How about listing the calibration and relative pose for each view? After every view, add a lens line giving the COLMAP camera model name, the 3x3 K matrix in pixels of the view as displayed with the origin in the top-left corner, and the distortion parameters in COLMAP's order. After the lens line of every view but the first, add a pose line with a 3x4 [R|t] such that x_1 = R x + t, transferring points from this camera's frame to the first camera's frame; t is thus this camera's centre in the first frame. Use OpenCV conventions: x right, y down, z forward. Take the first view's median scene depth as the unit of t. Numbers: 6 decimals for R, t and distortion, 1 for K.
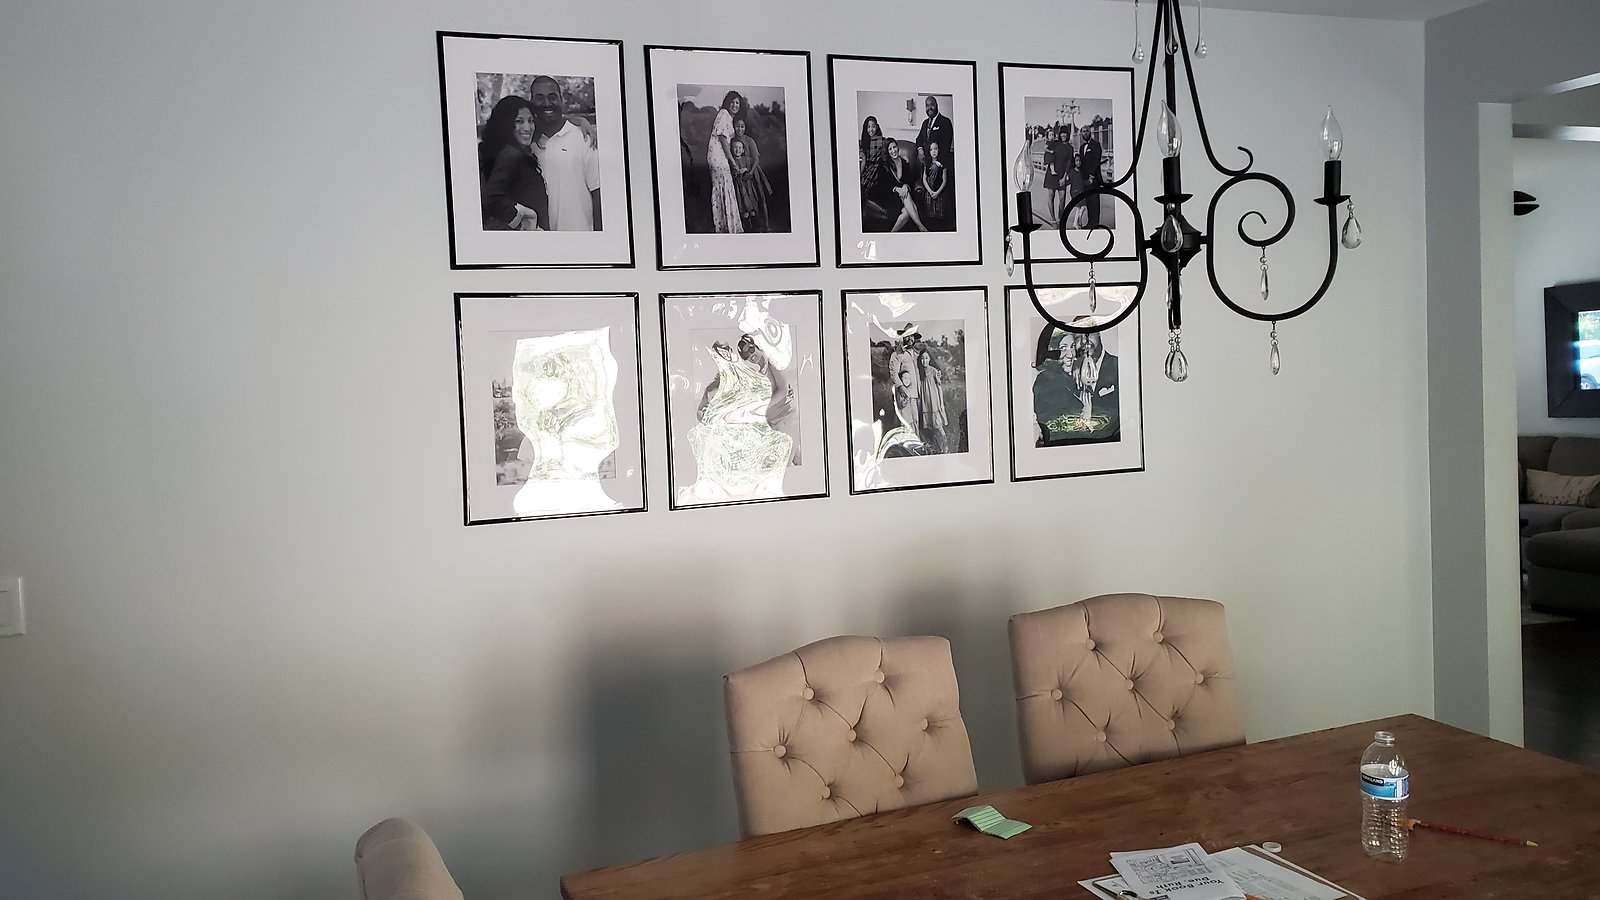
lens RADIAL K [[1234.4, 0, 799.3], [0, 1234.4, 431.9], [0, 0, 1]] dist [-0.004086, 0.045736]
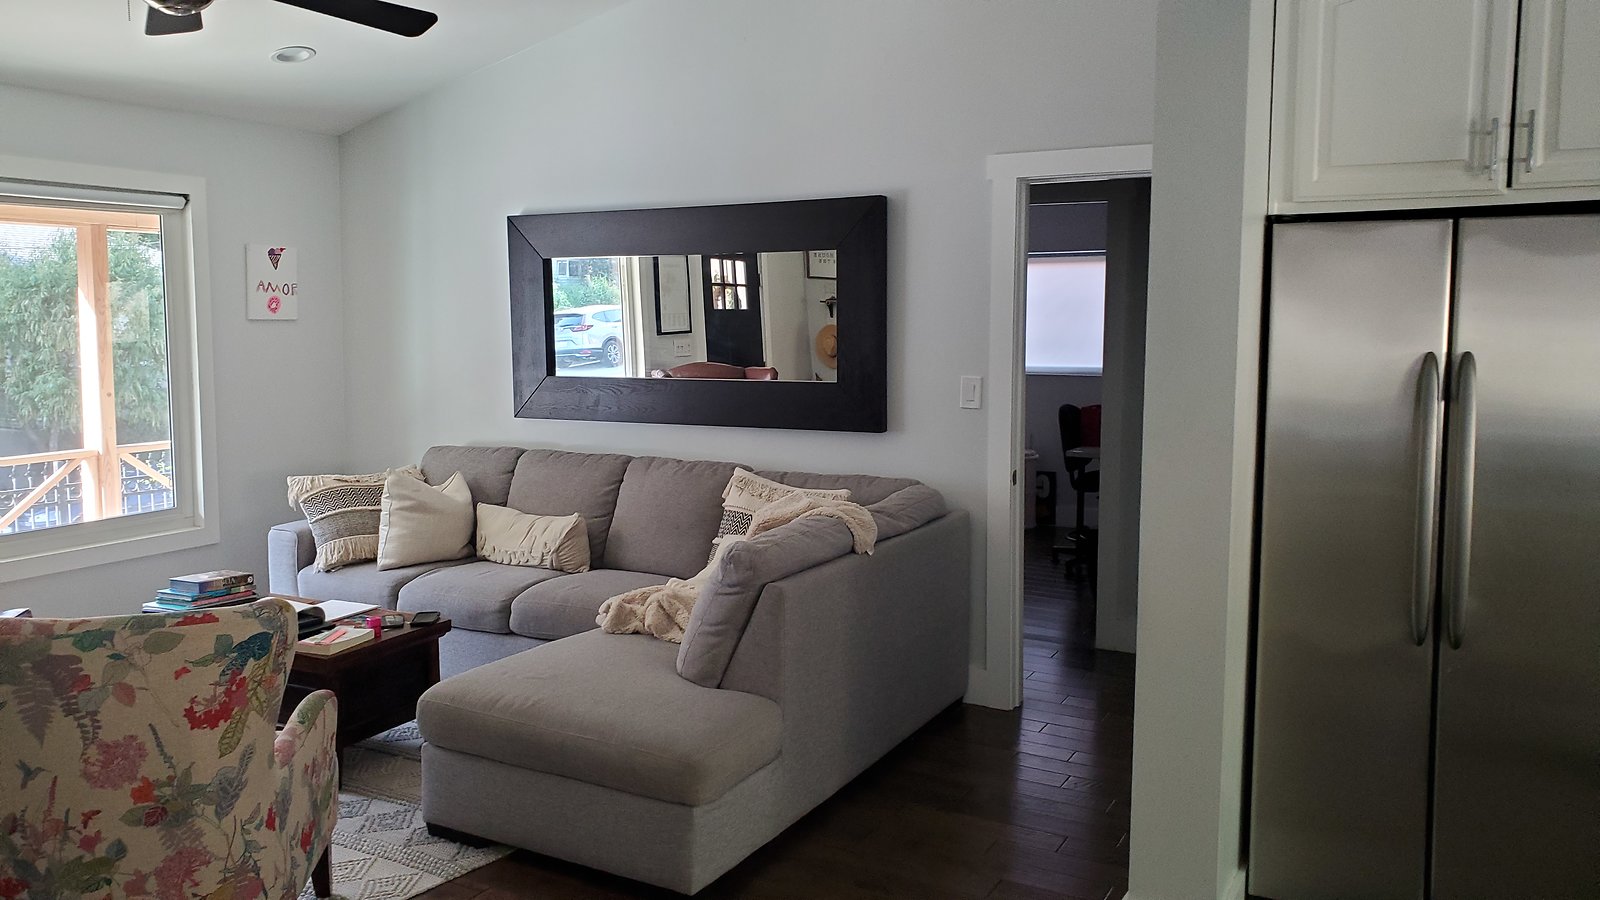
lens RADIAL K [[1239.7, 0, 806.9], [0, 1239.7, 410.7], [0, 0, 1]] dist [0.059367, -0.083597]
pose [[0.759548, -0.006457, 0.650420, 0.506673], [-0.009868, 0.999721, 0.021448, -0.052666], [-0.650377, -0.022709, 0.759272, 0.694054]]
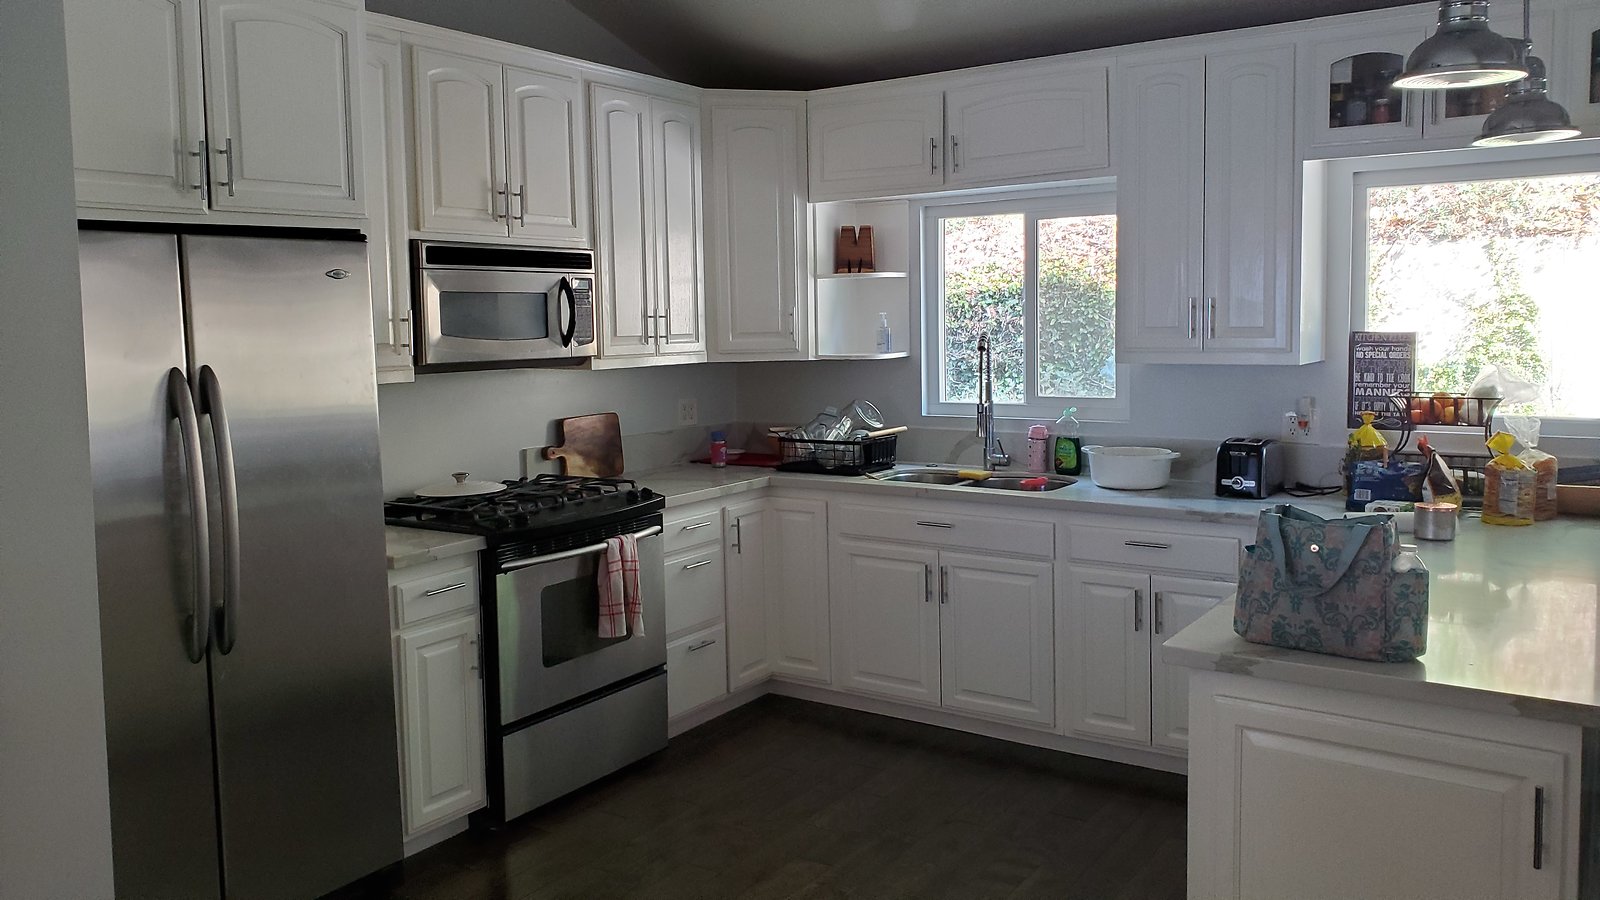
lens RADIAL K [[1210.7, 0, 799.2], [0, 1210.7, 392.0], [0, 0, 1]] dist [0.065120, -0.079684]
pose [[-0.563276, 0.003764, 0.826260, 0.478561], [0.083185, 0.995167, 0.052176, -0.063544], [-0.822071, 0.098122, -0.560867, 1.002747]]
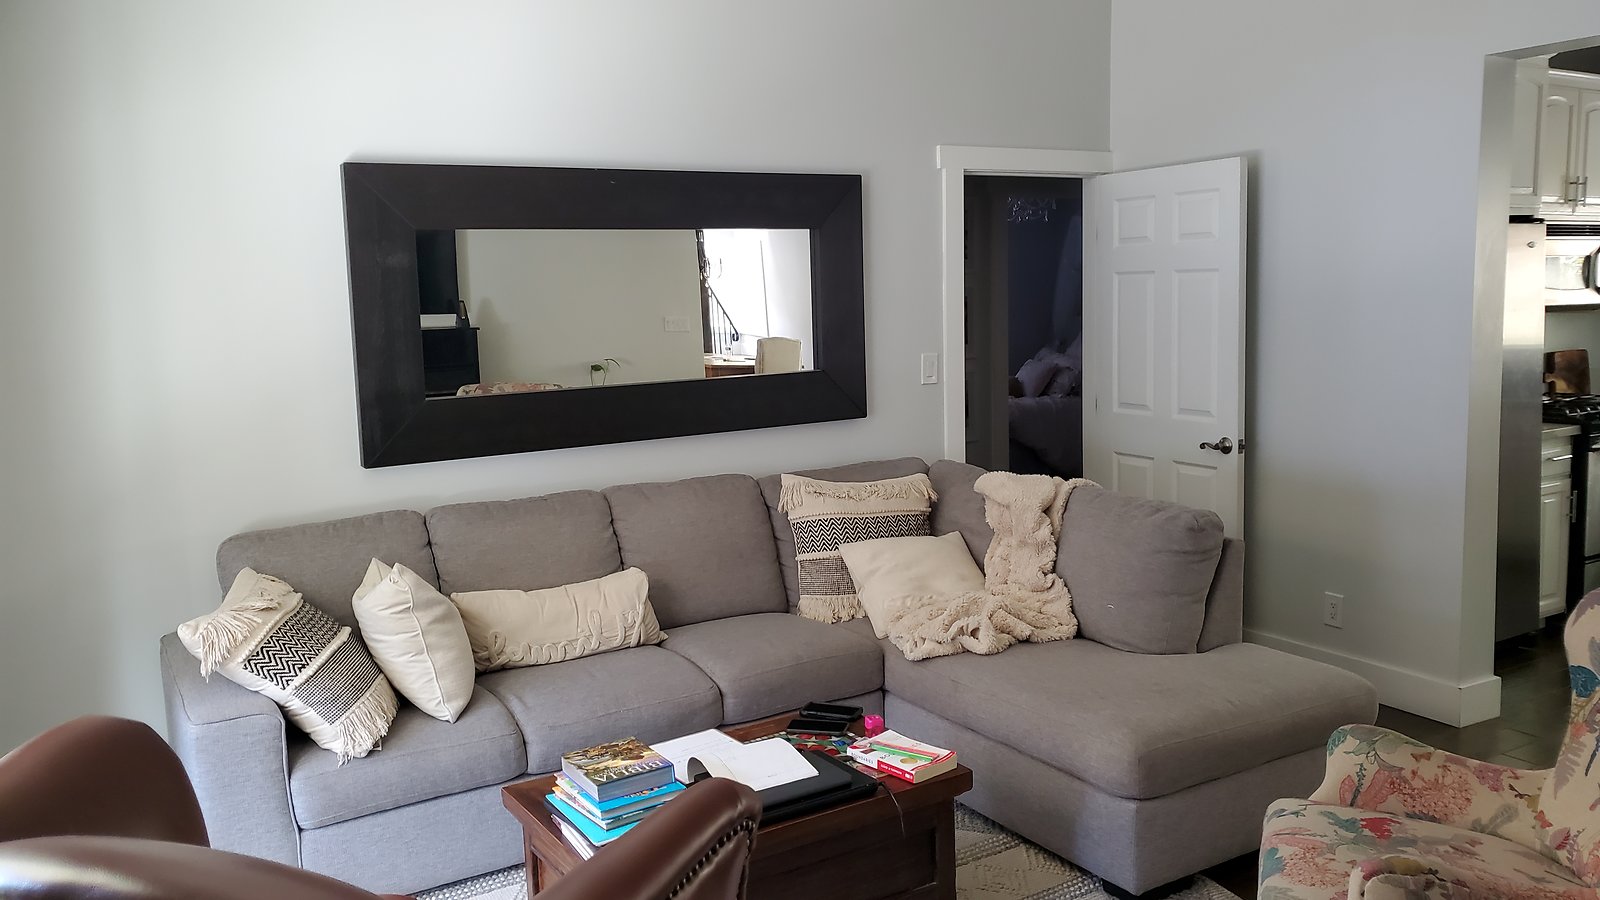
lens RADIAL K [[1239.7, 0, 806.9], [0, 1239.7, 410.7], [0, 0, 1]] dist [0.059367, -0.083597]
pose [[-0.185529, -0.045175, 0.981600, 0.262833], [0.071660, 0.995661, 0.059366, -0.078887], [-0.980022, 0.081355, -0.181487, 1.577188]]
